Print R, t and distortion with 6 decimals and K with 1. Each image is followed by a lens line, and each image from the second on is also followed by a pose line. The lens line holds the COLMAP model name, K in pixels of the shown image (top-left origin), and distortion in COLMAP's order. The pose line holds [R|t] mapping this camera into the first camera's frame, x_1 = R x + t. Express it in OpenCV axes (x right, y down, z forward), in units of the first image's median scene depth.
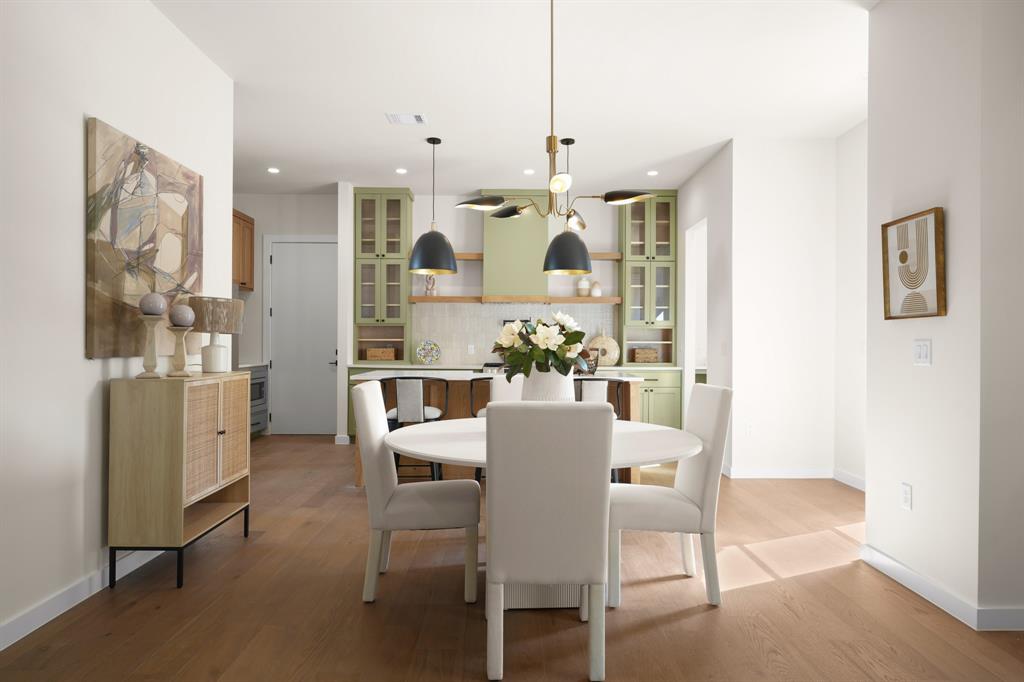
lens RADIAL K [[614.1, 0, 512.0], [0, 614.1, 341.0], [0, 0, 1]] dist [0.000562, 0.000036]
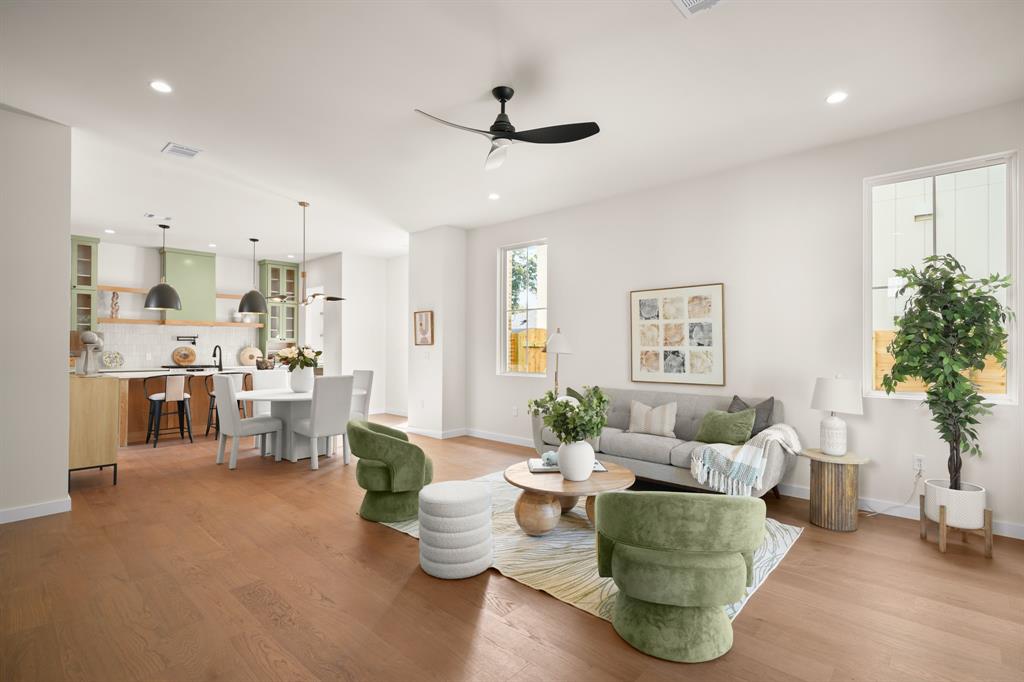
lens RADIAL K [[488.1, 0, 512.0], [0, 488.1, 341.0], [0, 0, 1]] dist [0.001267, 0.000181]
pose [[0.679900, 0.004383, 0.733292, -0.438392], [-0.002626, 0.999990, -0.003542, -0.028072], [-0.733300, 0.000483, 0.679905, -0.510931]]
